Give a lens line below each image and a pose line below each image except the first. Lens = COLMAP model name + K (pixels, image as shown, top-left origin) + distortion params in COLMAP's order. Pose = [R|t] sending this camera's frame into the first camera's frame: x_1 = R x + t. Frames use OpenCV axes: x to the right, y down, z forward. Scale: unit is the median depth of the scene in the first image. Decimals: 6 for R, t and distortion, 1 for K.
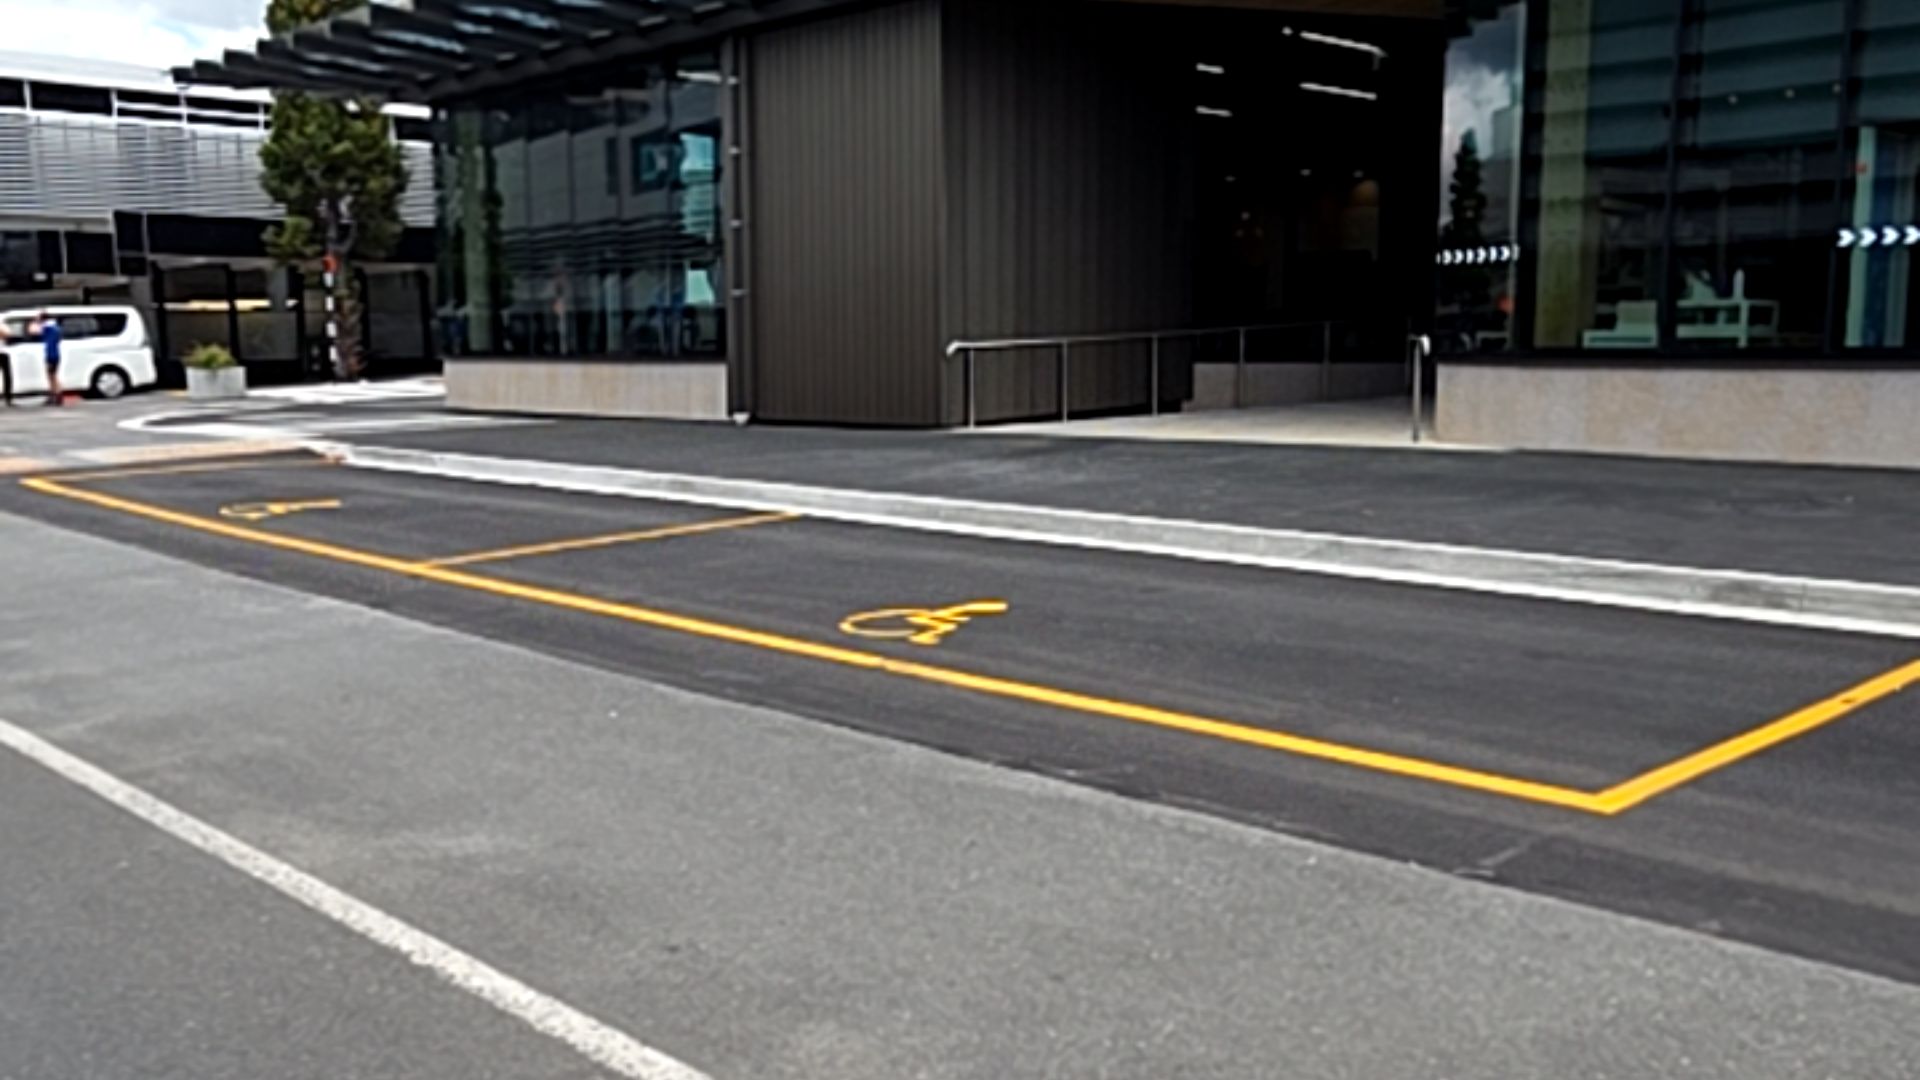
lens RADIAL K [[1740.3, 0, 963.1], [0, 1740.3, 580.9], [0, 0, 1]] dist [-0.012318, 0.040093]
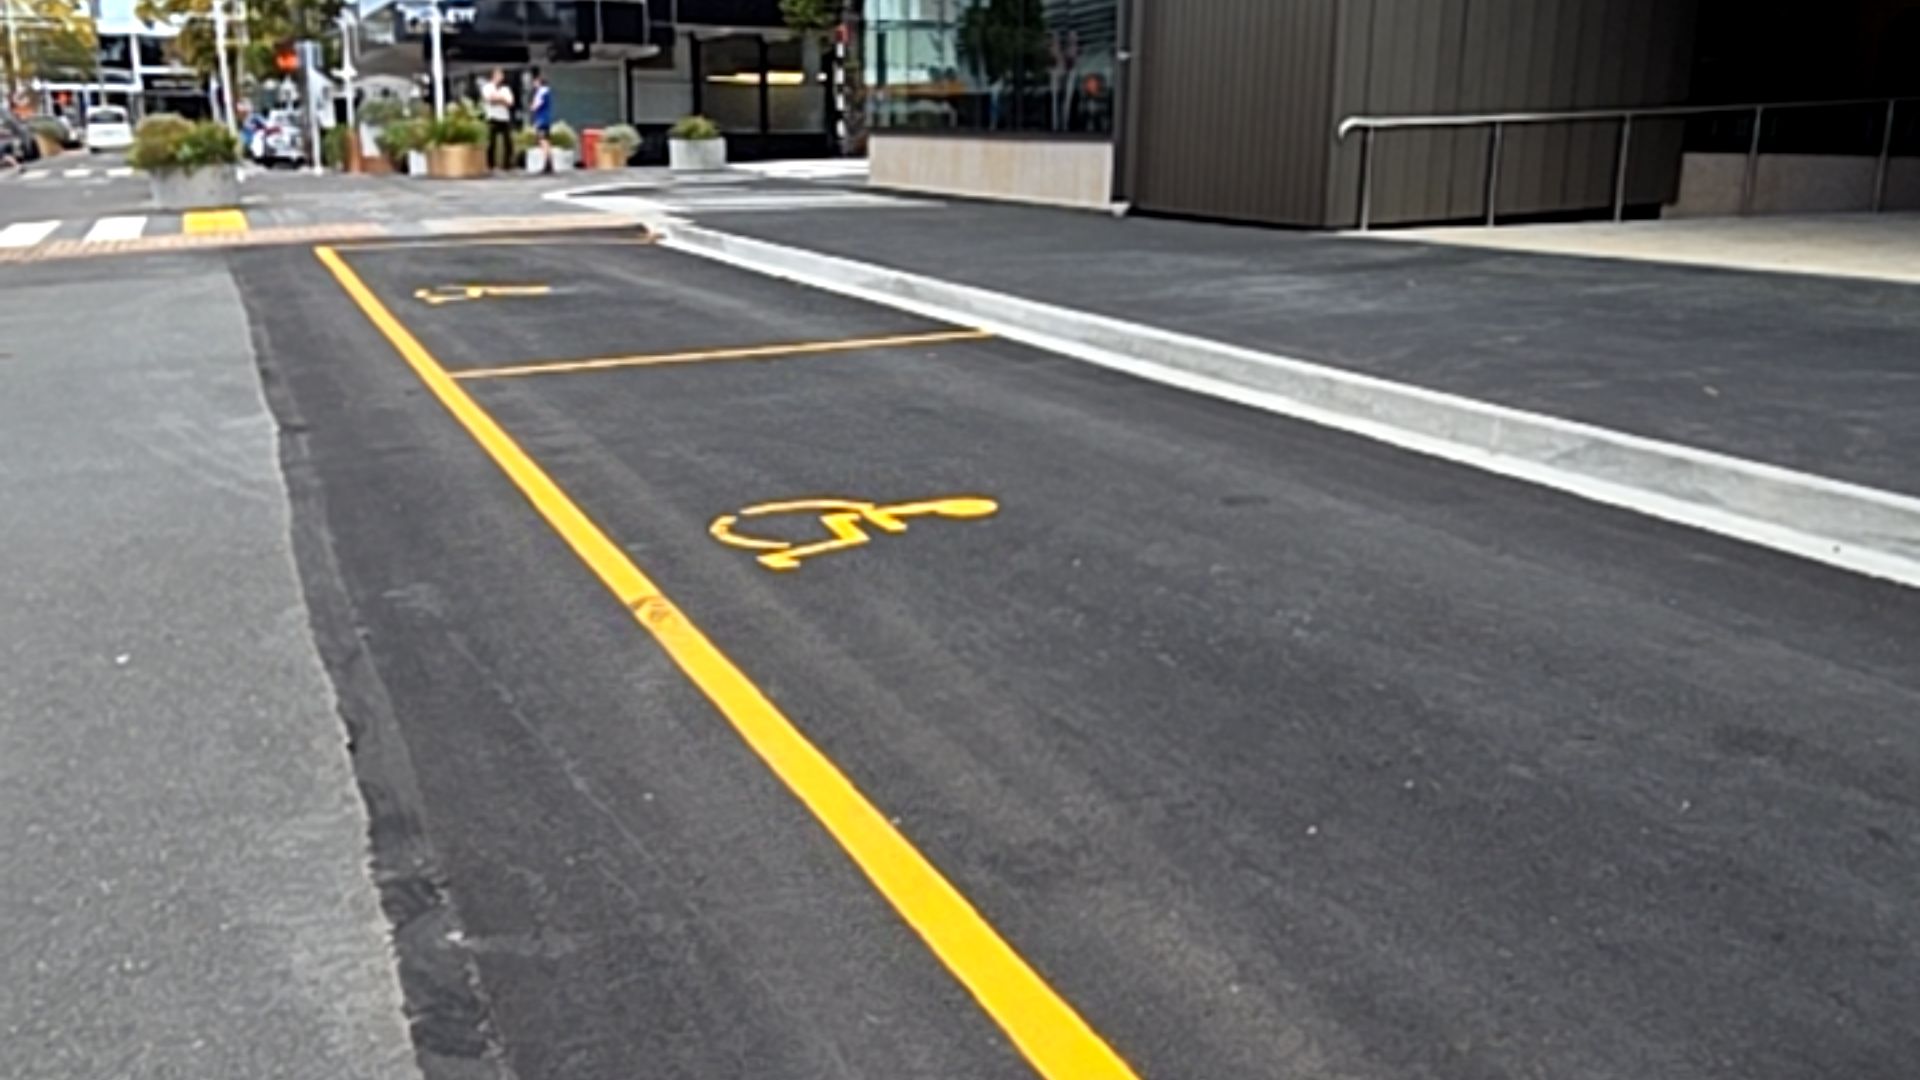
lens RADIAL K [[1740.3, 0, 963.1], [0, 1740.3, 580.9], [0, 0, 1]] dist [-0.012318, 0.040093]
pose [[0.939891, 0.103337, -0.325462, 0.059324], [-0.064325, 0.989627, 0.128454, -0.010865], [0.335360, -0.099797, 0.936789, 0.099622]]
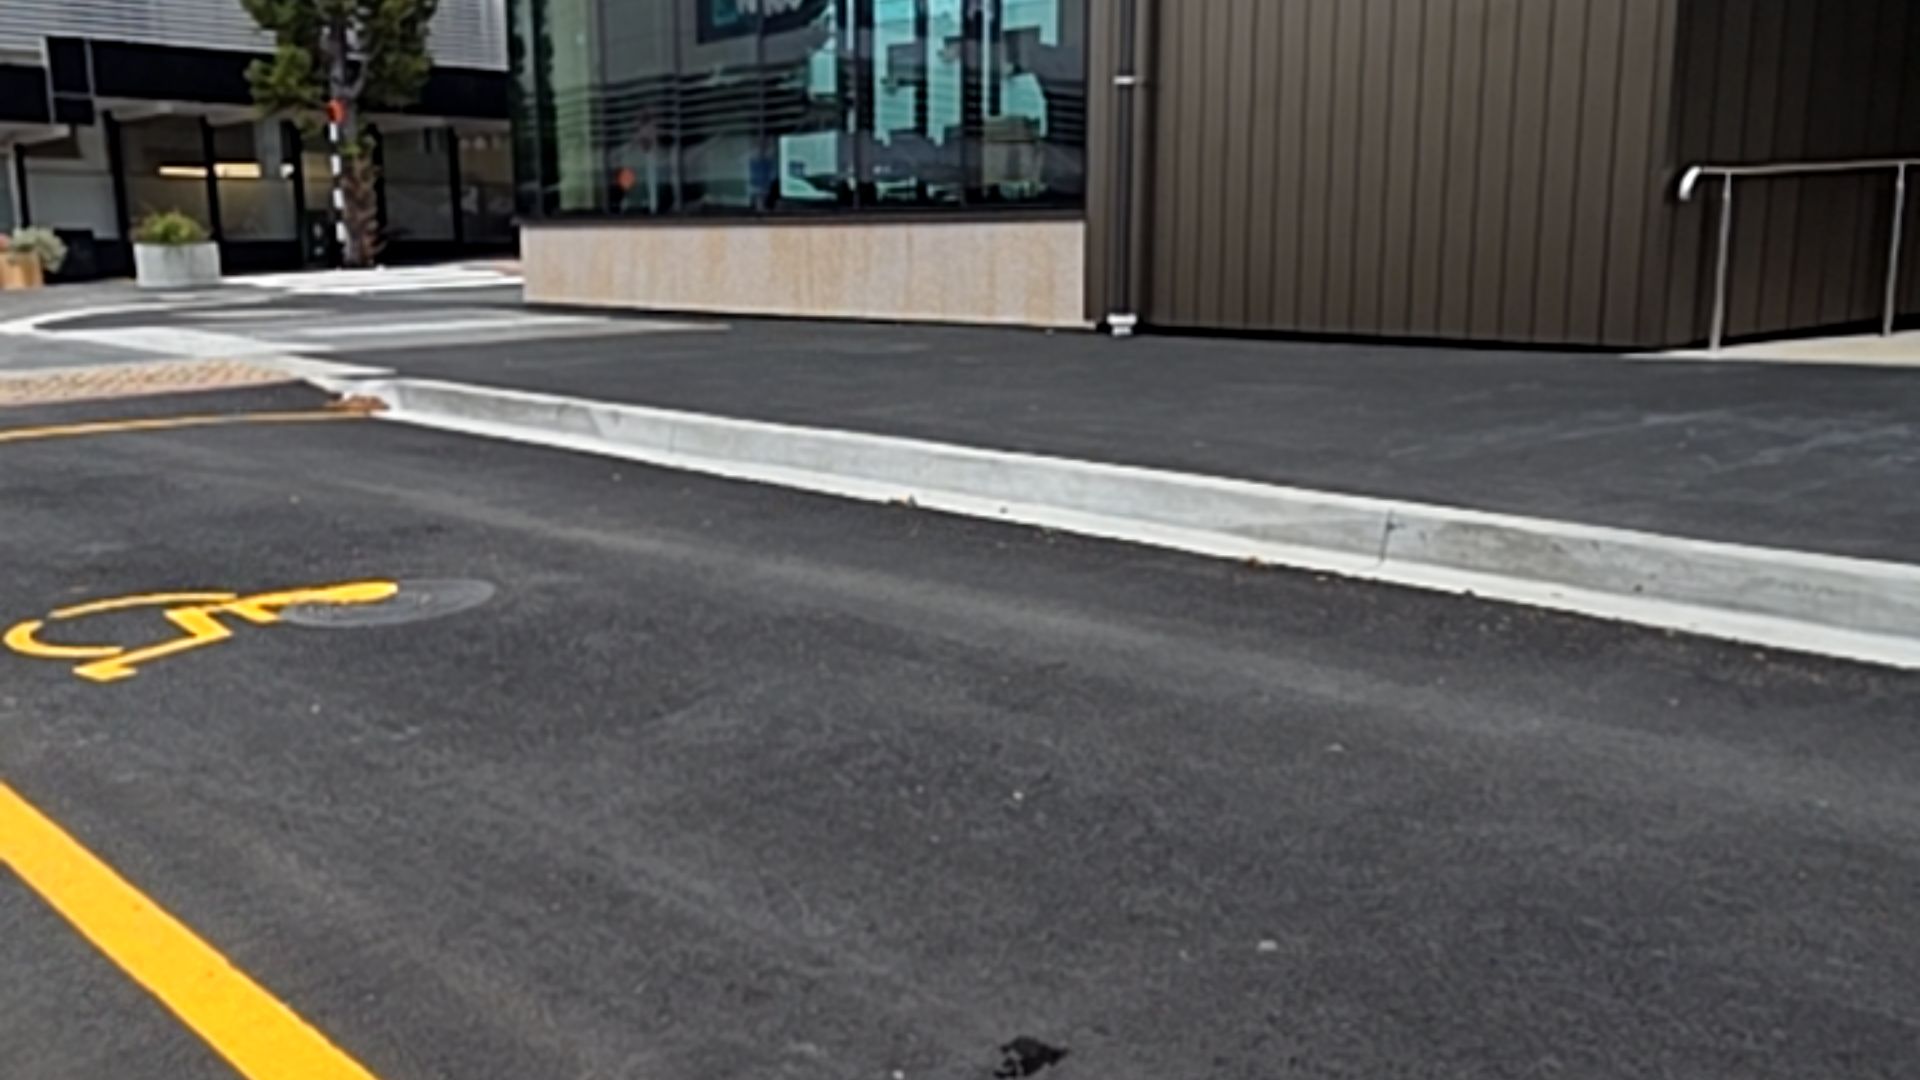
lens RADIAL K [[1740.3, 0, 963.1], [0, 1740.3, 580.9], [0, 0, 1]] dist [-0.012318, 0.040093]
pose [[0.999980, 0.005147, -0.003800, -0.106951], [-0.004922, 0.998366, 0.056926, -0.027826], [0.004086, -0.056906, 0.998371, 0.287657]]
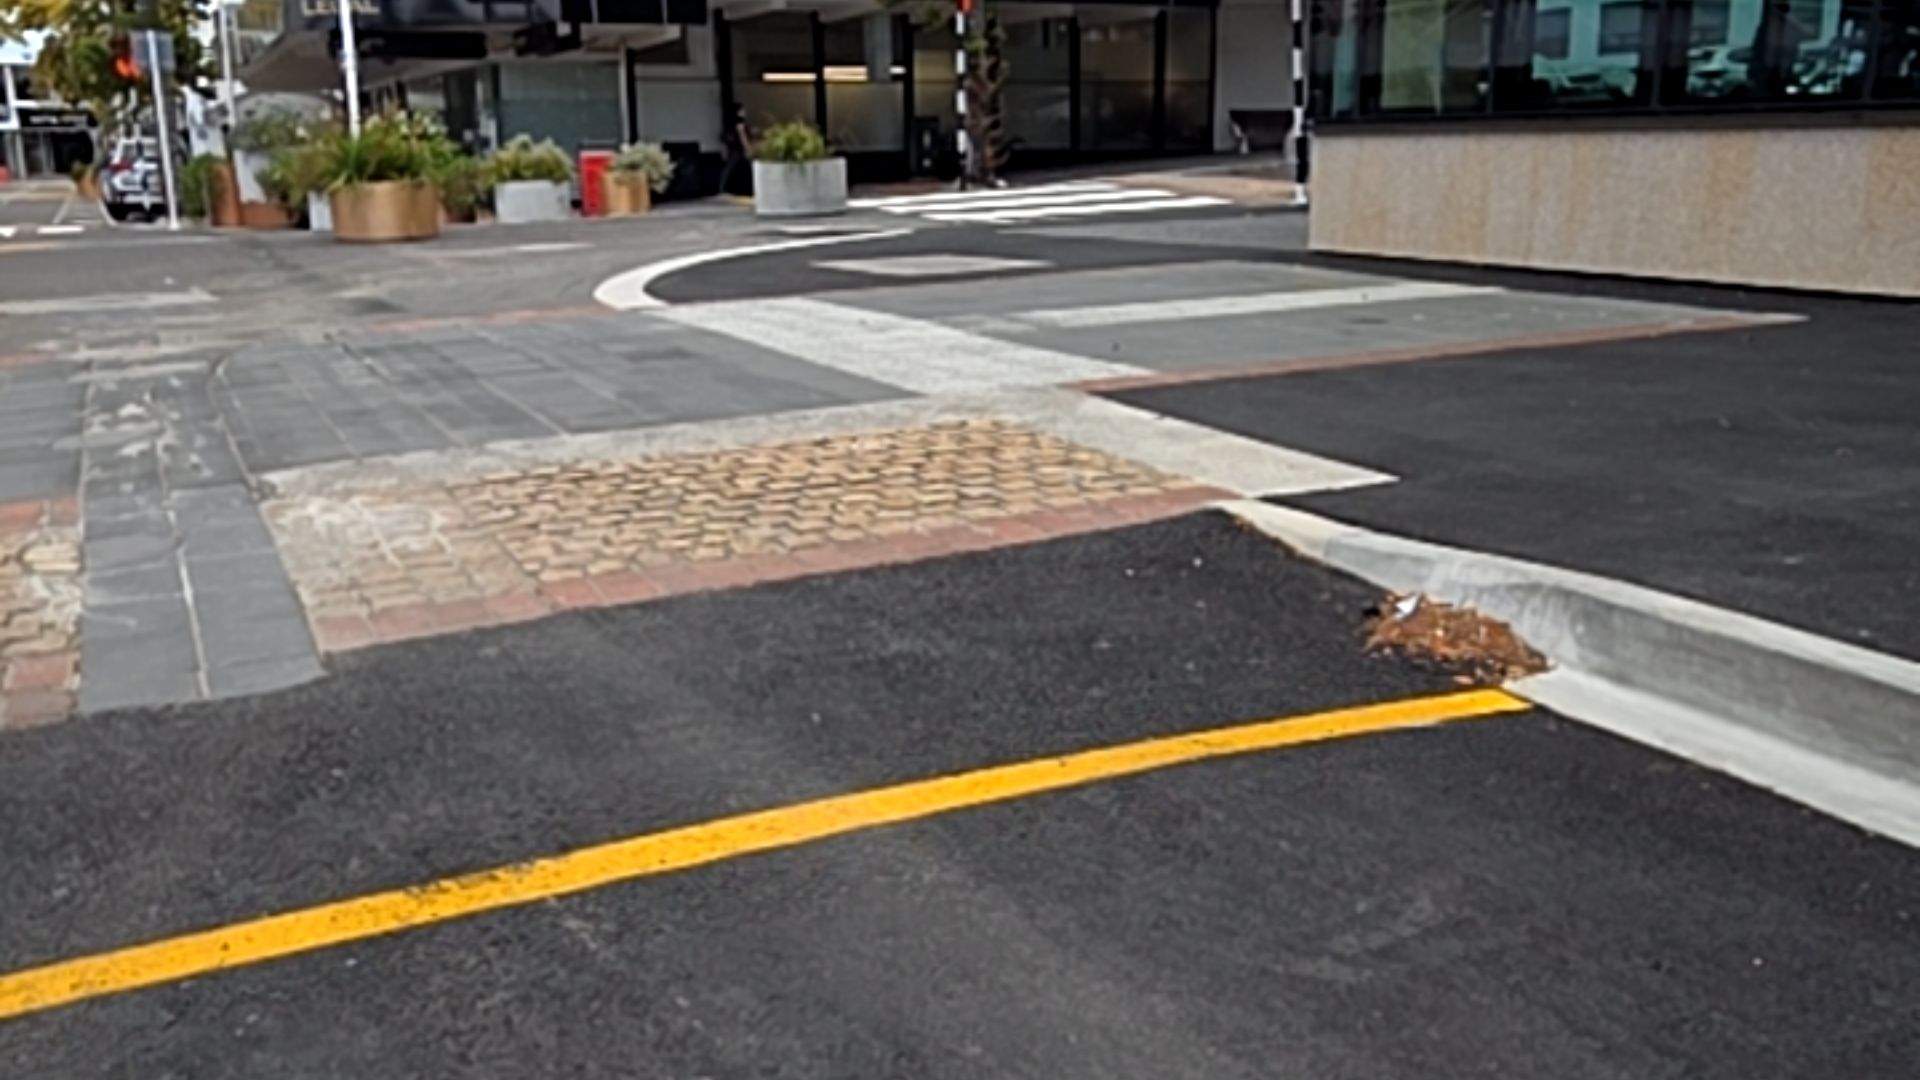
lens RADIAL K [[1740.3, 0, 963.1], [0, 1740.3, 580.9], [0, 0, 1]] dist [-0.012318, 0.040093]
pose [[0.953413, 0.067058, -0.294120, -0.197122], [-0.033864, 0.992609, 0.116536, -0.052869], [0.299761, -0.101147, 0.948637, 0.450552]]
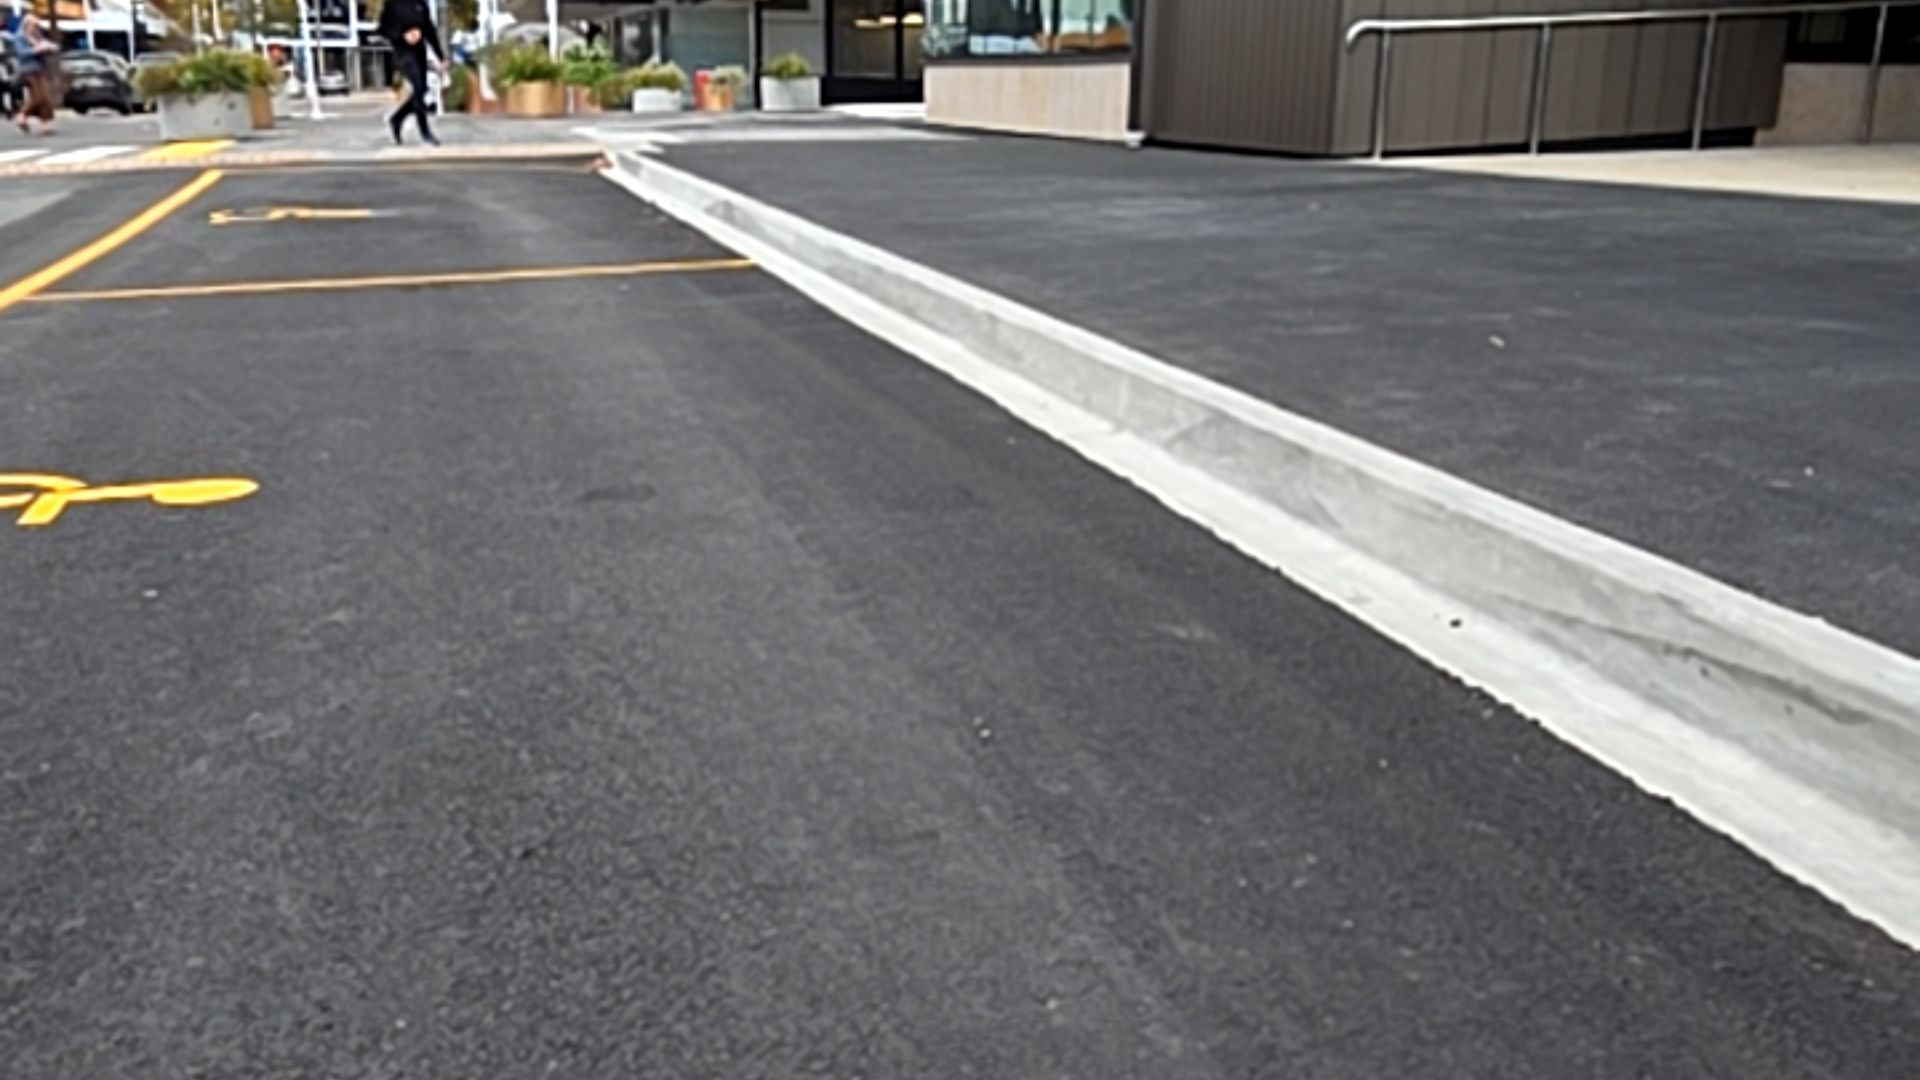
lens RADIAL K [[1740.3, 0, 963.1], [0, 1740.3, 580.9], [0, 0, 1]] dist [-0.012318, 0.040093]
pose [[0.891080, 0.143520, -0.430556, 0.093979], [-0.082290, 0.984051, 0.157711, -0.011860], [0.446323, -0.105103, 0.888678, 0.181883]]
